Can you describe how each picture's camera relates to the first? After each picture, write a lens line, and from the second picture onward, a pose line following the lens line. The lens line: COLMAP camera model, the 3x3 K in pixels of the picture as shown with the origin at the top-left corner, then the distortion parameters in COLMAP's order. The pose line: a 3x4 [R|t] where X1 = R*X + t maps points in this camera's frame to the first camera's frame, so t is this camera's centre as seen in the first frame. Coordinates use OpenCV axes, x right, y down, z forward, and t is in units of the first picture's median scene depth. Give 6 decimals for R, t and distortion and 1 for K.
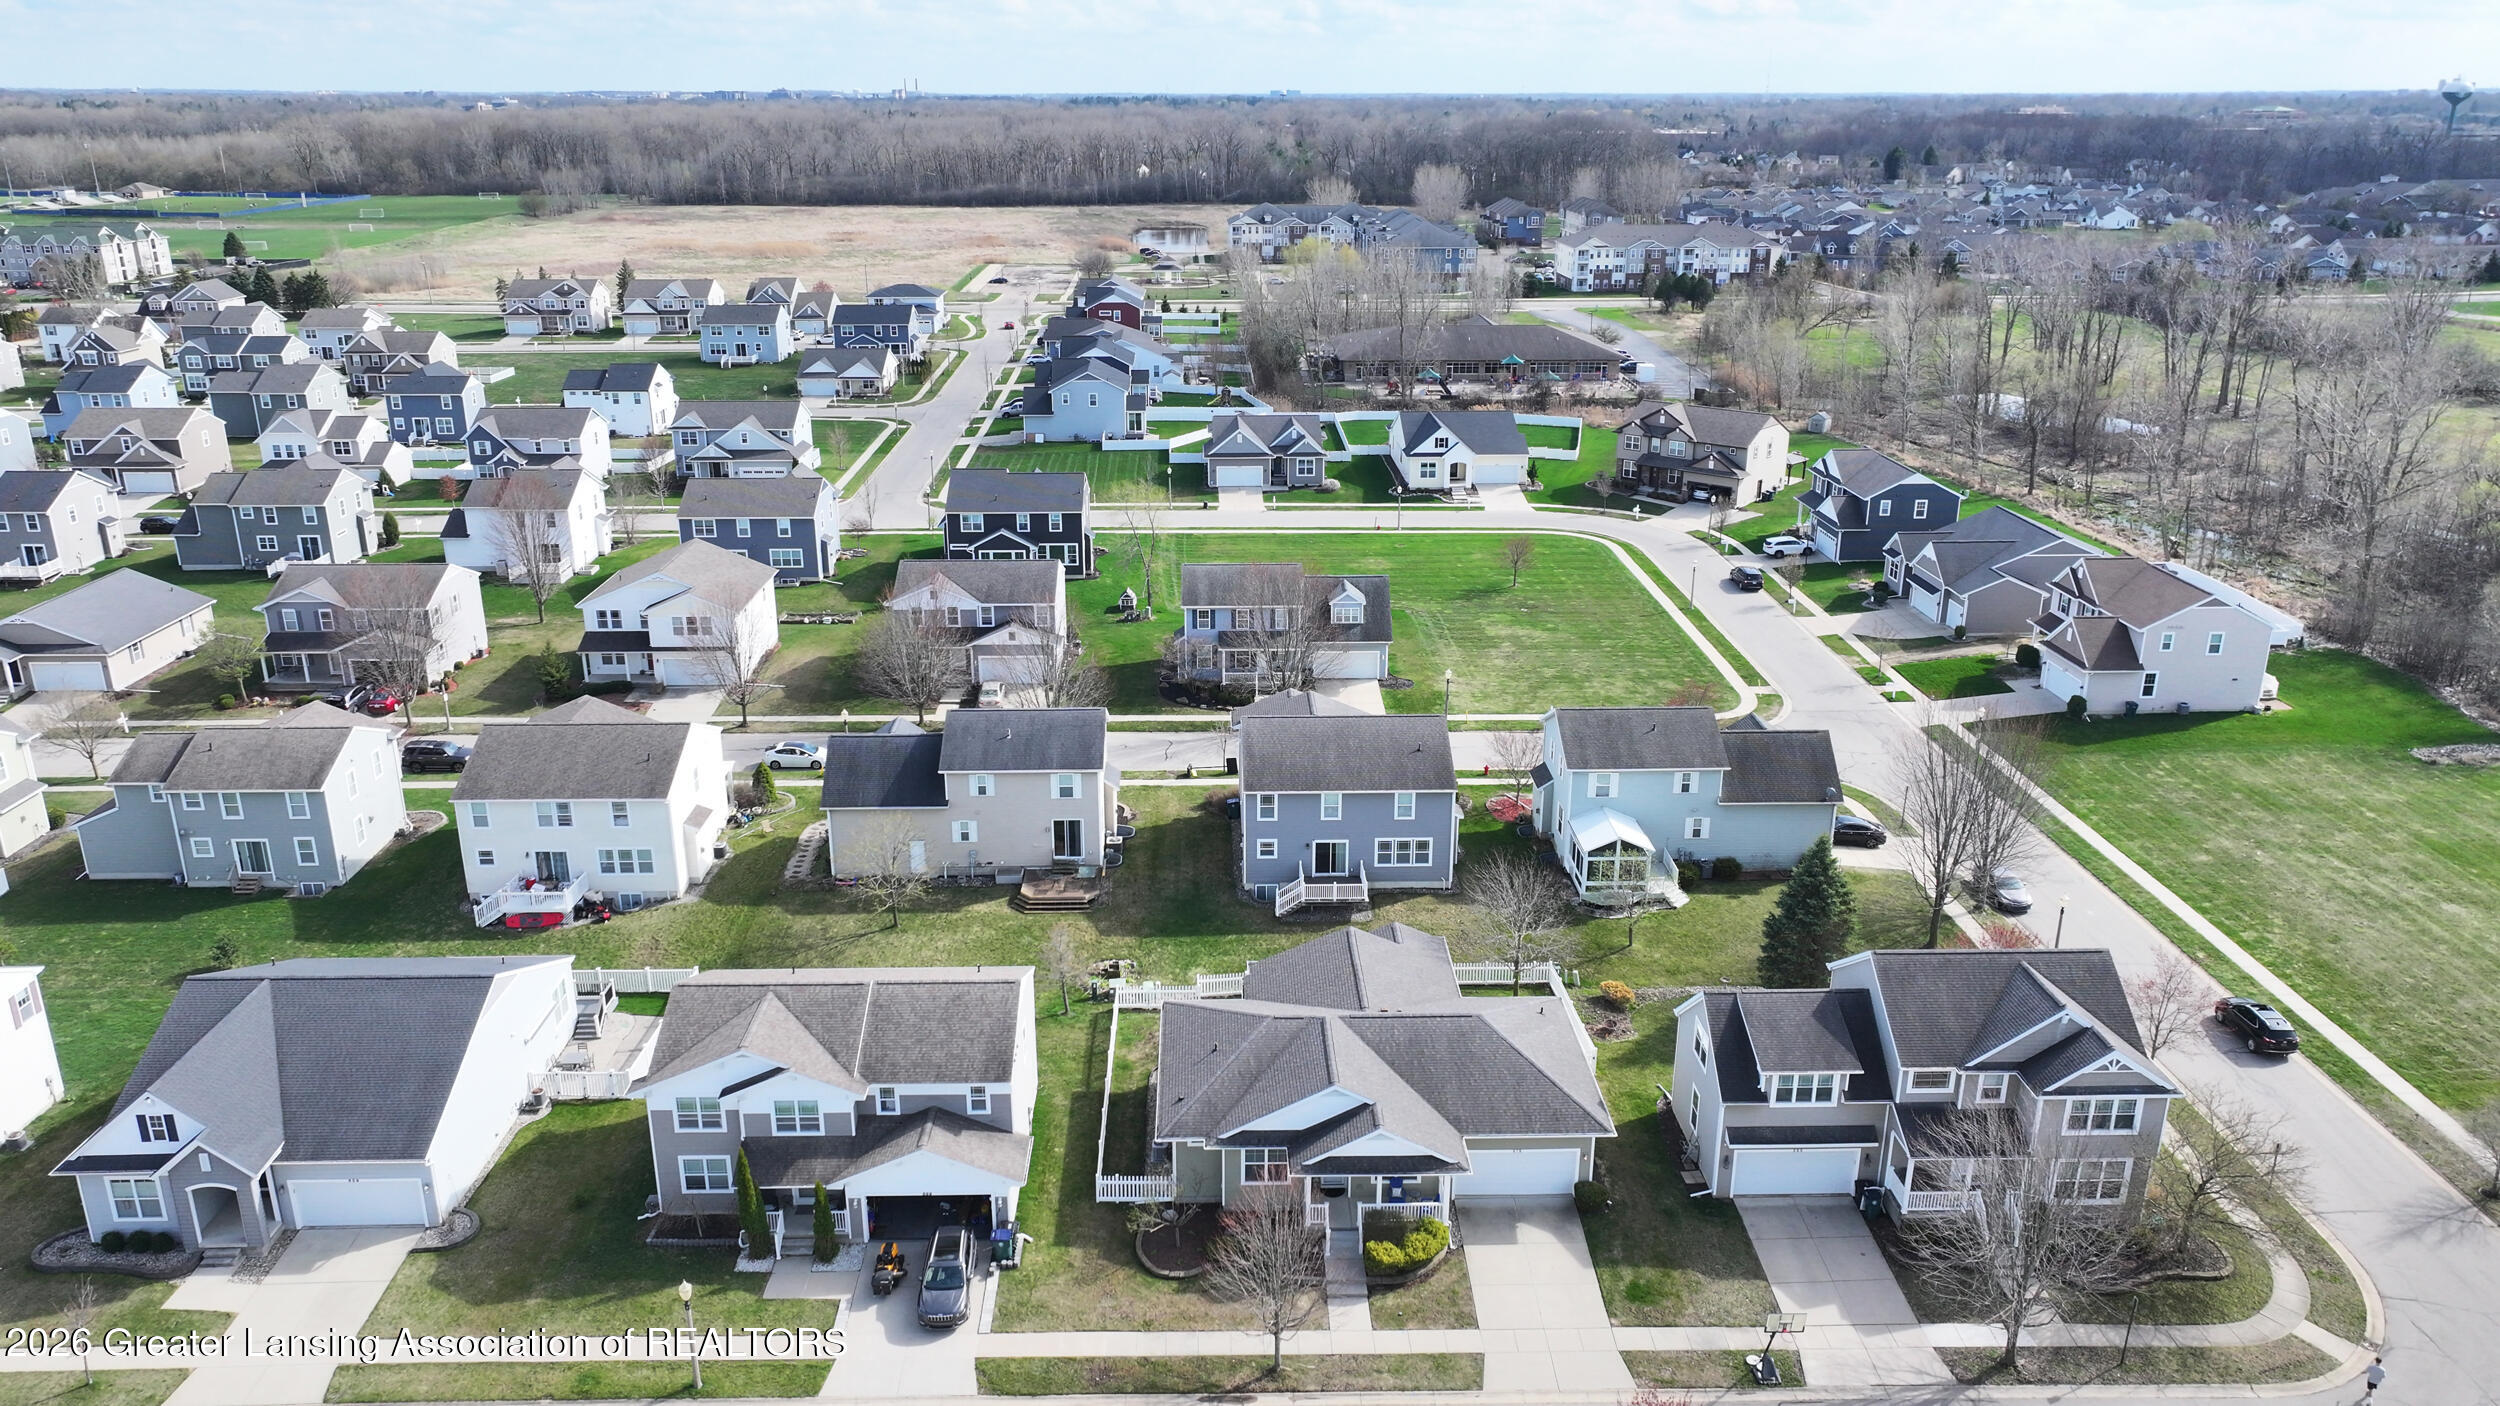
lens RADIAL K [[1708.0, 0, 1250.0], [0, 1708.0, 703.0], [0, 0, 1]] dist [0.011062, 0.001065]
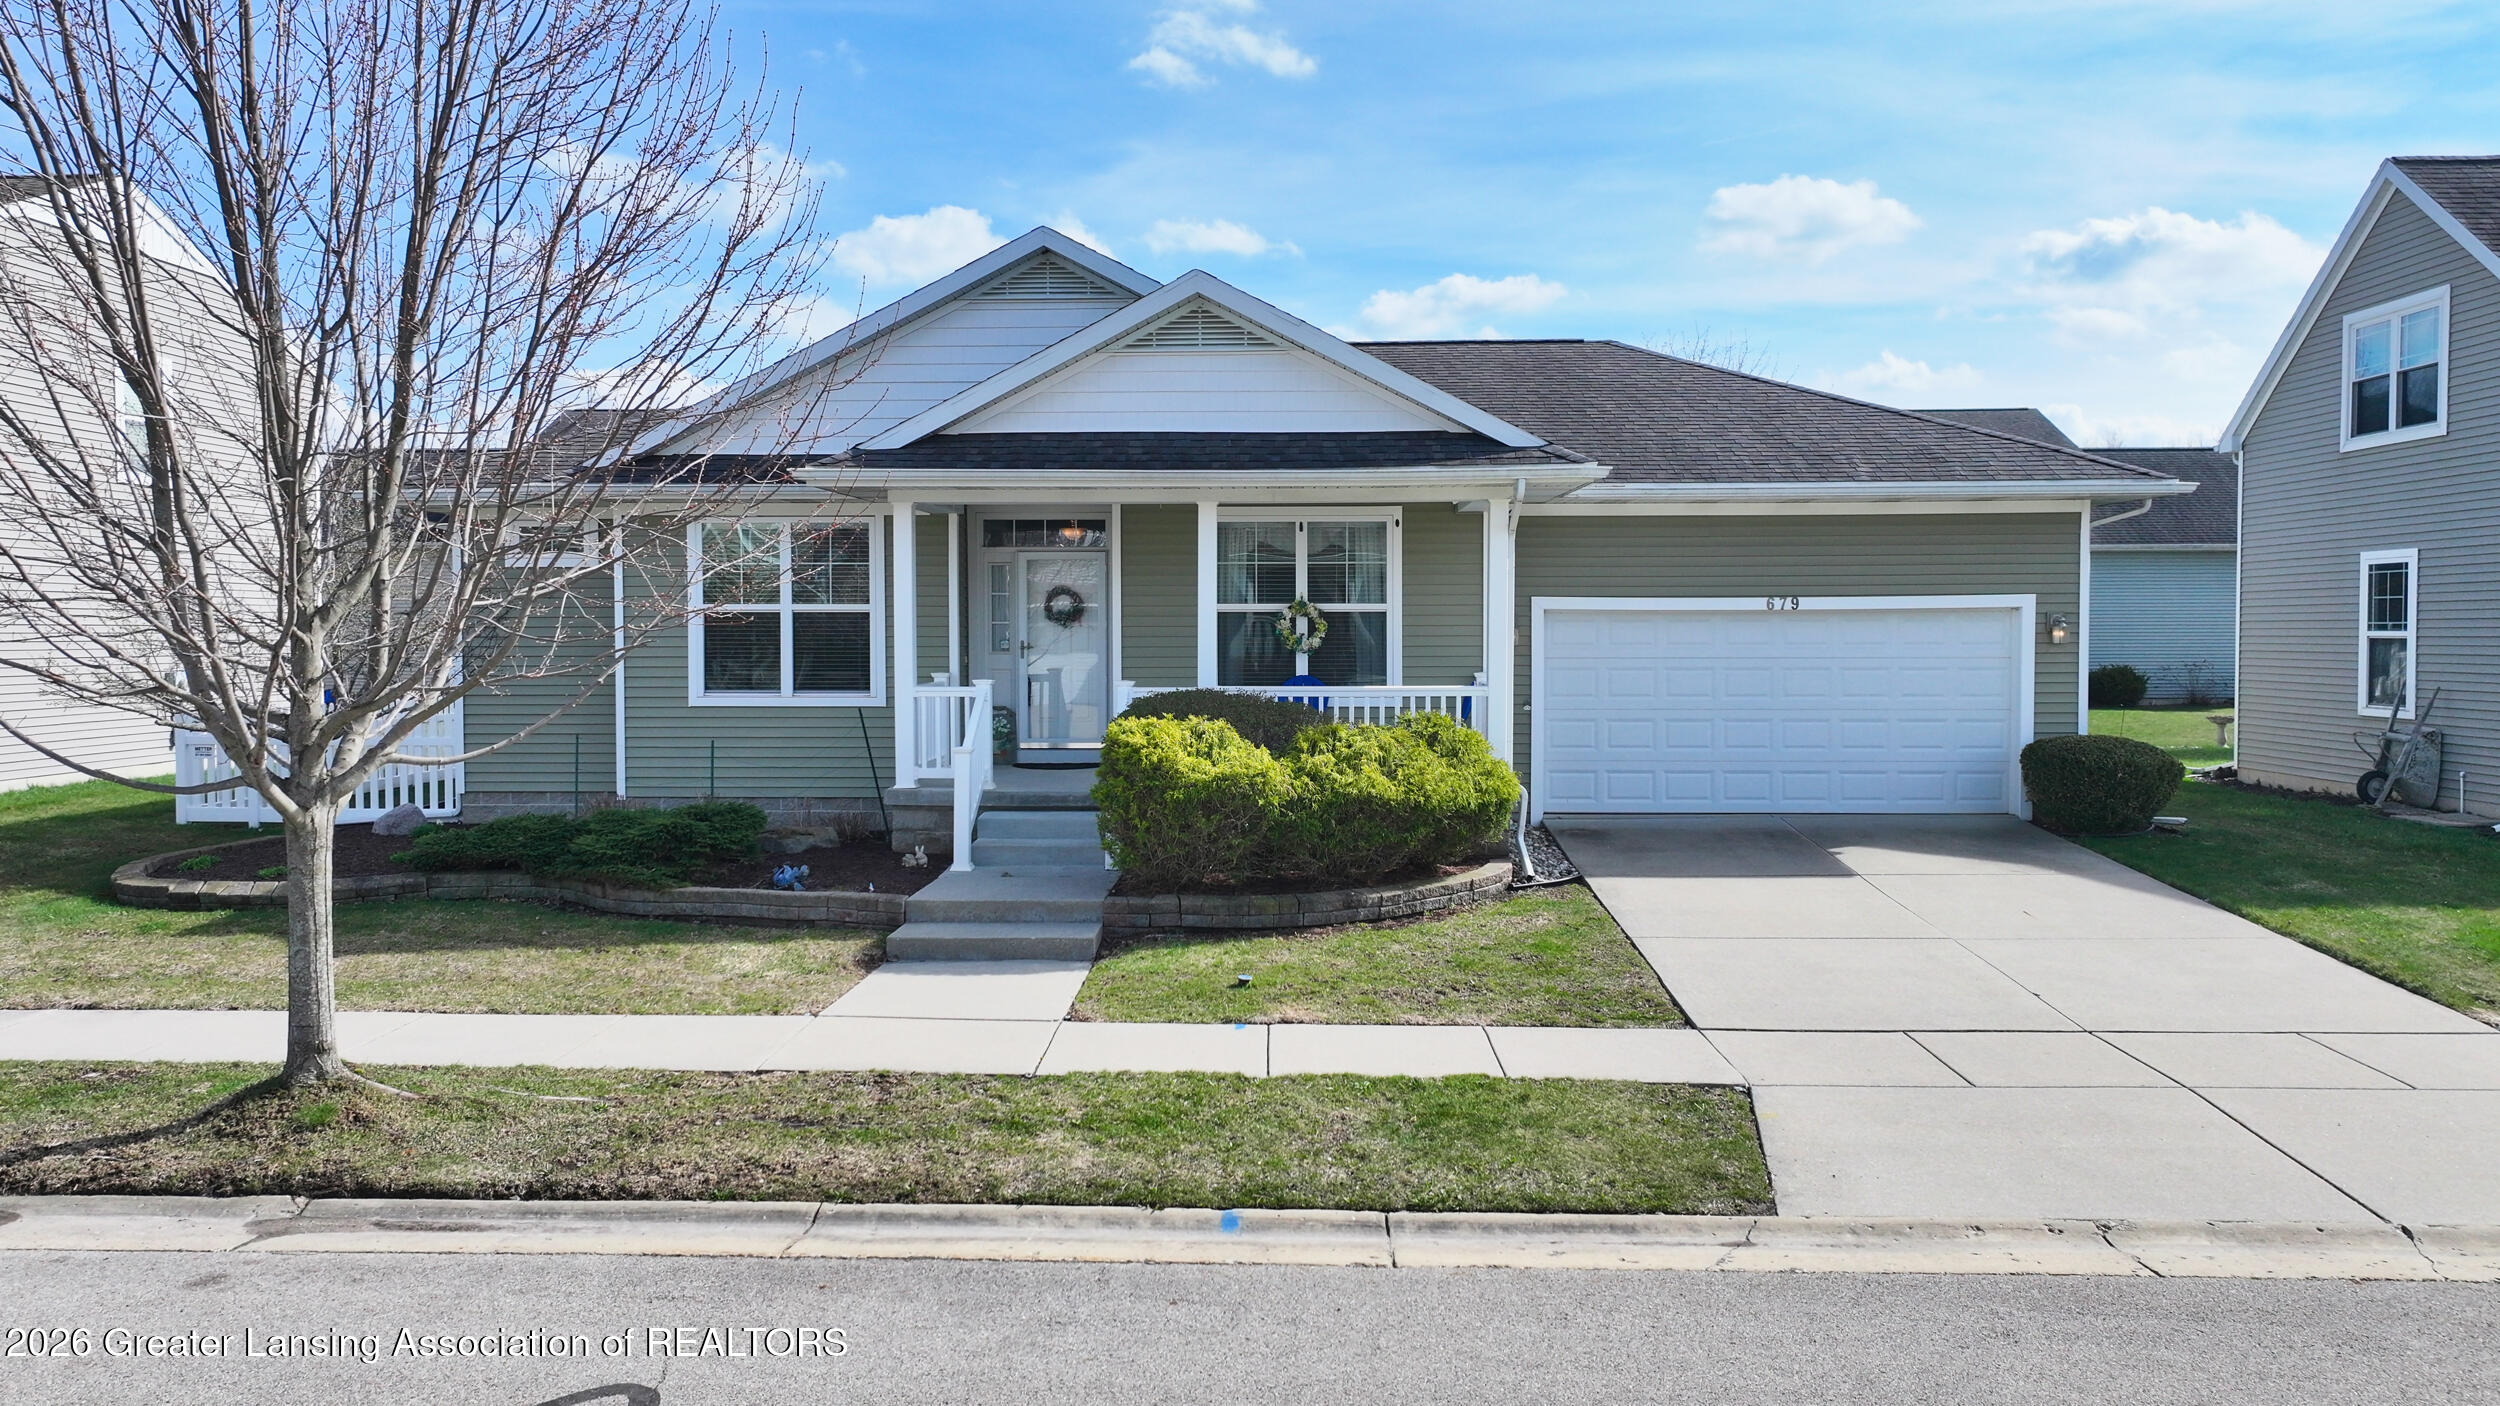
lens RADIAL K [[1743.8, 0, 1250.0], [0, 1743.8, 703.0], [0, 0, 1]] dist [0.004645, 0.001615]
pose [[0.998860, -0.003665, -0.047597, 0.090843], [-0.010417, 0.956284, -0.292255, 0.356759], [0.046588, 0.292418, 0.955155, 0.762680]]
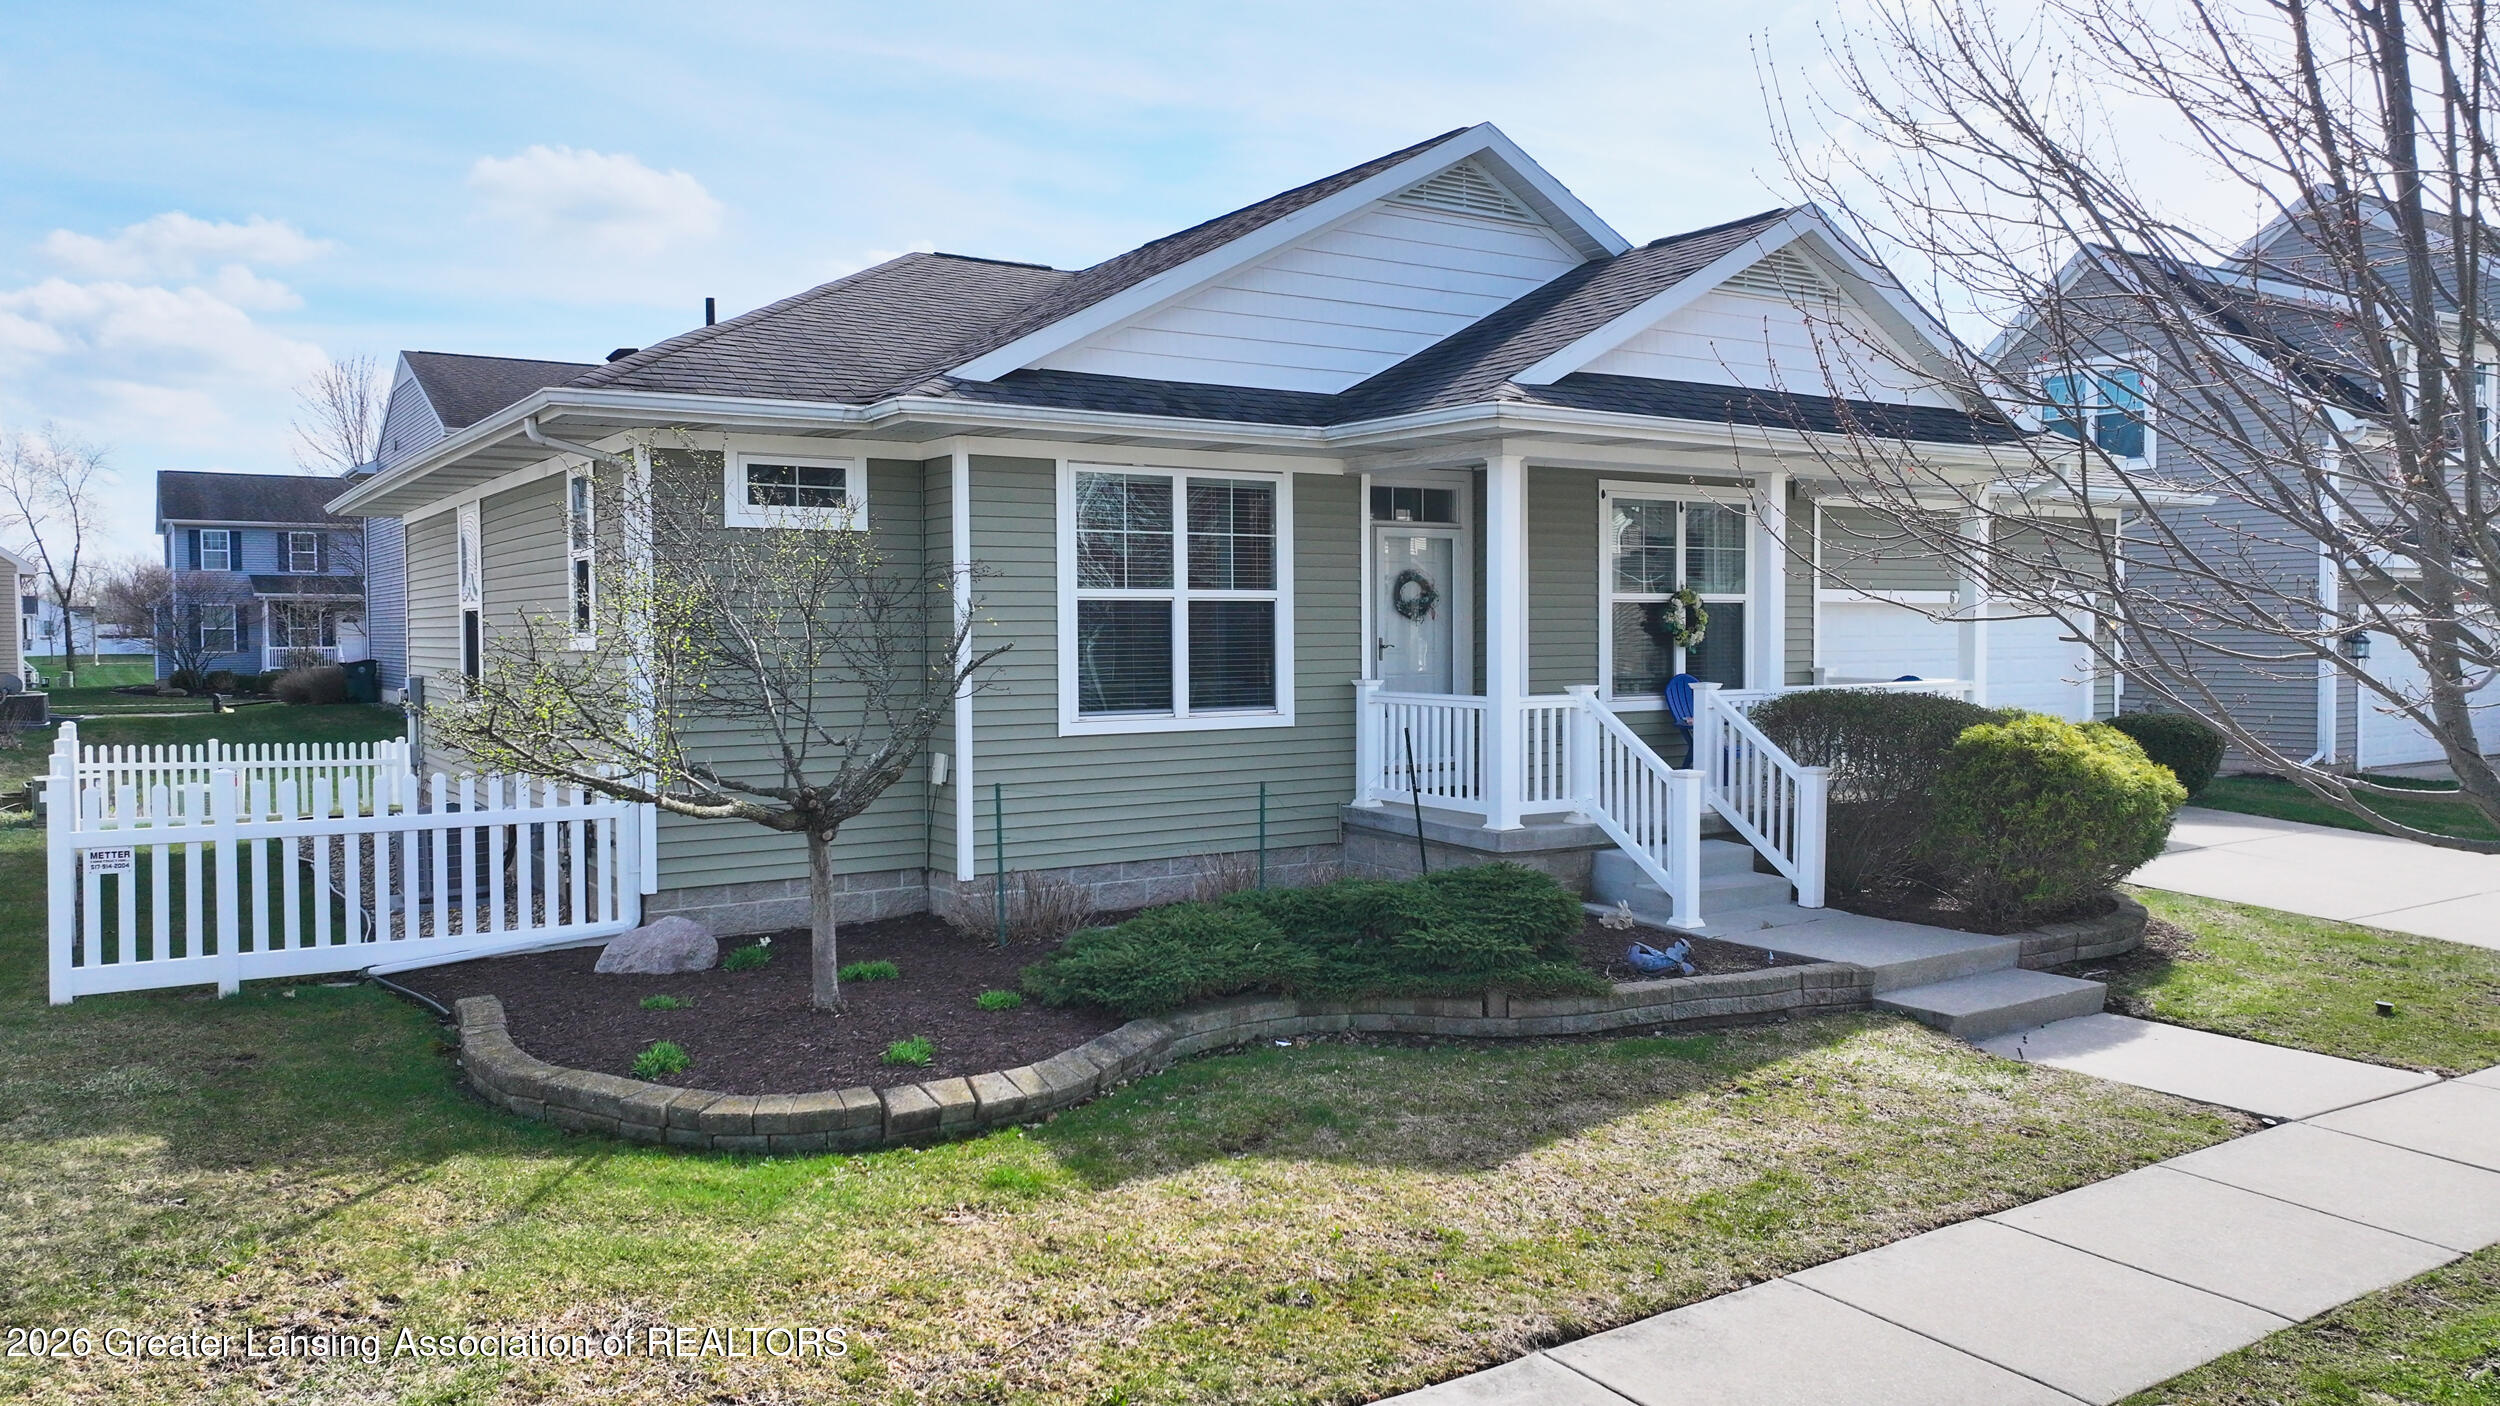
lens RADIAL K [[1743.8, 0, 1250.0], [0, 1743.8, 703.0], [0, 0, 1]] dist [0.004645, 0.001615]
pose [[0.838838, -0.034956, 0.543258, -0.084745], [0.188630, 0.954777, -0.229826, 0.324254], [-0.510657, 0.295262, 0.807496, 0.849891]]
